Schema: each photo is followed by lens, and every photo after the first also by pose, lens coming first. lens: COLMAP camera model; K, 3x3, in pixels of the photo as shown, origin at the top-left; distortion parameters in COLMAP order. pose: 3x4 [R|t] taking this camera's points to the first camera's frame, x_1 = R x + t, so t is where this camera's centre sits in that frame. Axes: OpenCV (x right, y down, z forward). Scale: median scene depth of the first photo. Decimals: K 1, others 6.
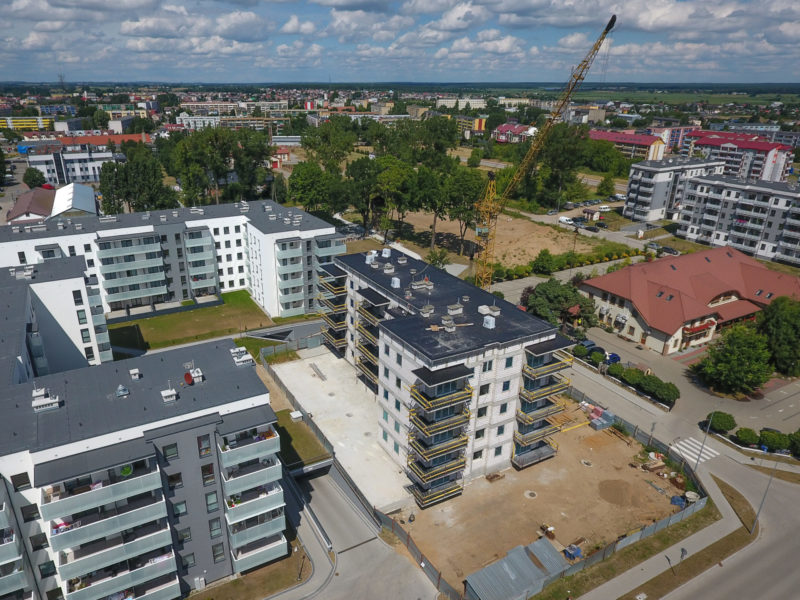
lens RADIAL K [[545.3, 0, 357.4], [0, 545.3, 312.5], [0, 0, 1]] dist [0.008007, -0.010233]
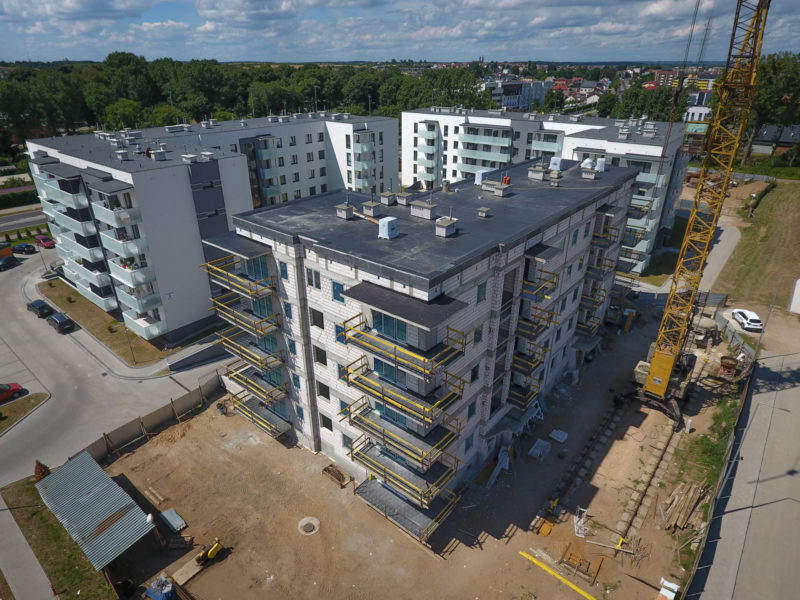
lens RADIAL K [[488.6, 0, 394.4], [0, 488.6, 293.8], [0, 0, 1]] dist [0.005633, -0.008117]
pose [[0.379873, 0.395589, -0.836185, 0.410045], [-0.359515, 0.896020, 0.260570, -0.032277], [0.852318, 0.201638, 0.482594, 0.465798]]
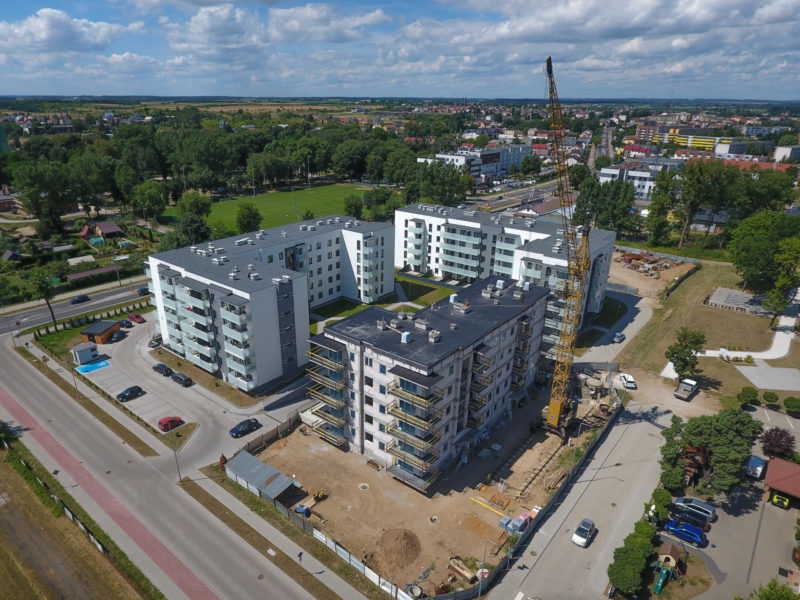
lens RADIAL K [[525.5, 0, 370.6], [0, 525.5, 327.3], [0, 0, 1]] dist [0.000270, -0.003791]
pose [[0.376977, 0.374355, -0.847199, 0.675031], [-0.366346, 0.900358, 0.234832, -0.137590], [0.850693, 0.221842, 0.476557, 0.247508]]
